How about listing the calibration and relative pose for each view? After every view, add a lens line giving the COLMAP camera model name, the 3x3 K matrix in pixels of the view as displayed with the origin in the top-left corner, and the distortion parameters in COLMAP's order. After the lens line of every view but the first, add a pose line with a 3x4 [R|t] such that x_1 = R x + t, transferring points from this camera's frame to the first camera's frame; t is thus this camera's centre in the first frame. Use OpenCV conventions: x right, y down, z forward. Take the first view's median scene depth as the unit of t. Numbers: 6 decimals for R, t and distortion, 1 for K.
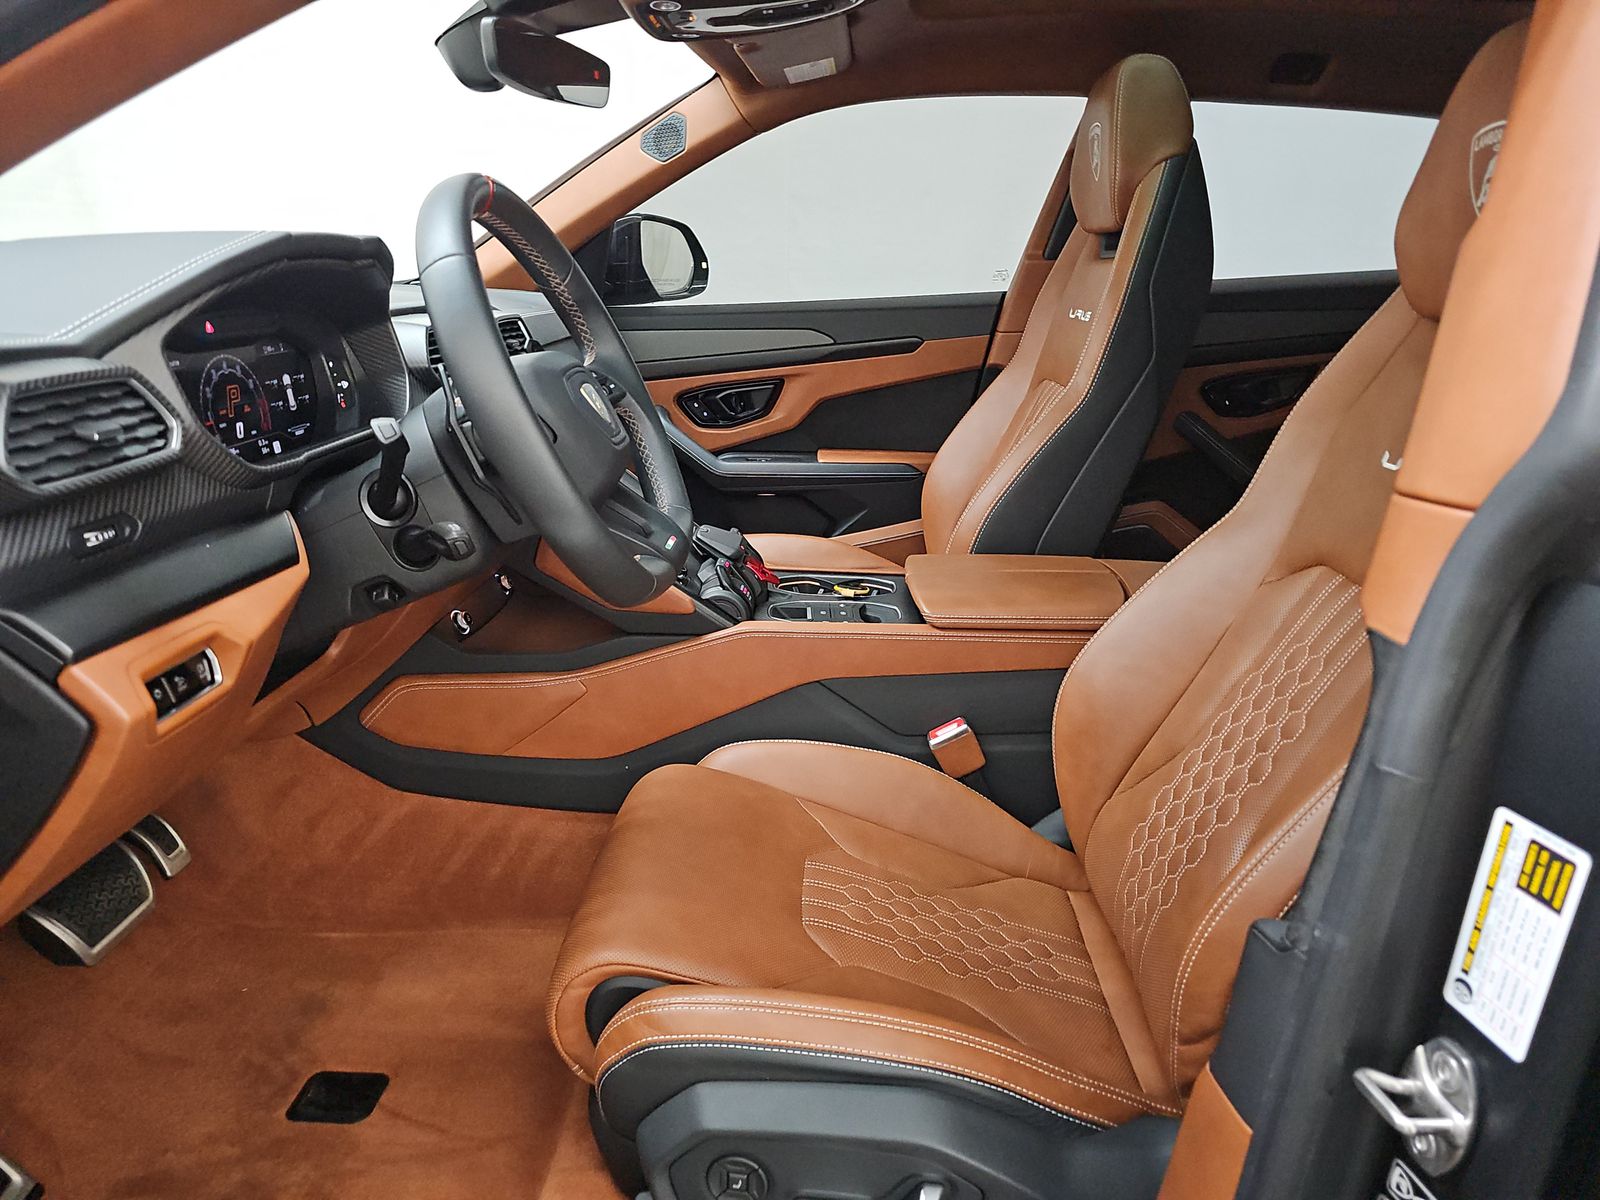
lens RADIAL K [[1061.6, 0, 798.9], [0, 1061.6, 611.3], [0, 0, 1]] dist [0.040593, -0.026186]
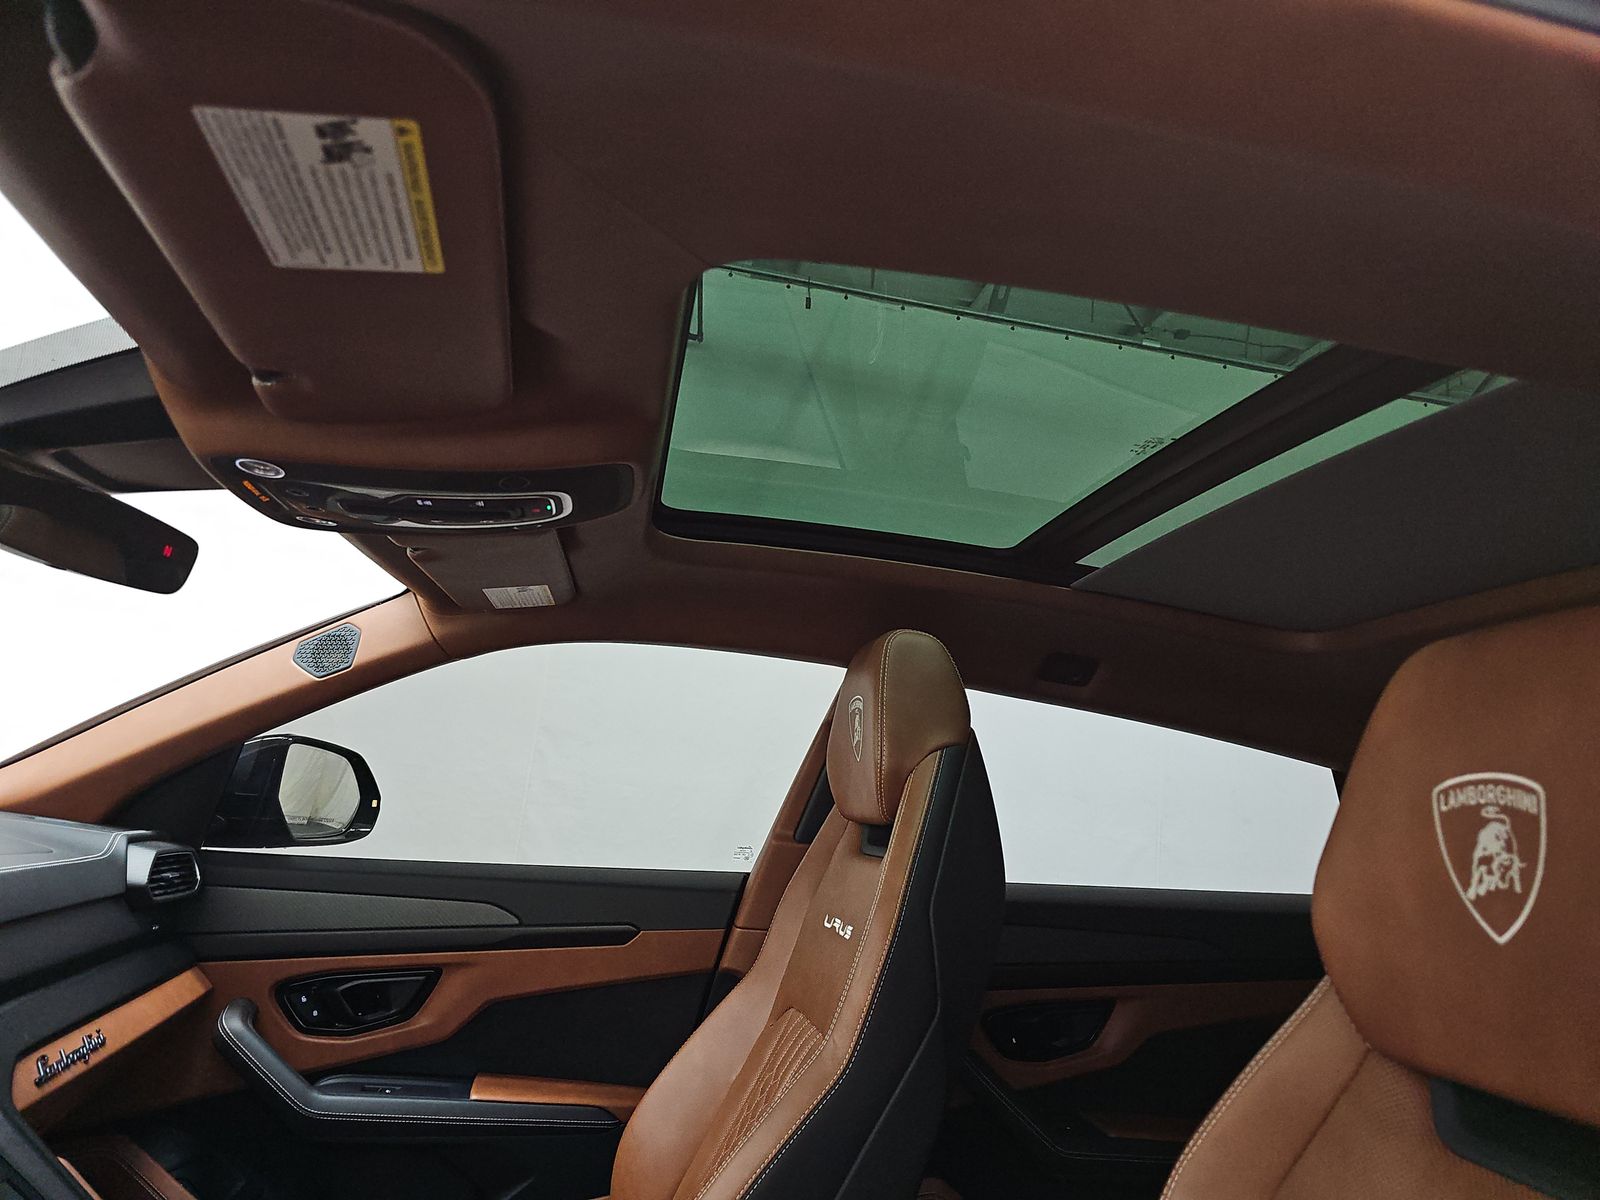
lens RADIAL K [[1061.6, 0, 798.7], [0, 1061.6, 604.0], [0, 0, 1]] dist [0.040593, -0.026186]
pose [[0.972986, 0.132057, 0.189365, 0.055253], [-0.025834, 0.877374, -0.479111, -0.100757], [-0.229414, 0.461276, 0.857084, 0.222513]]
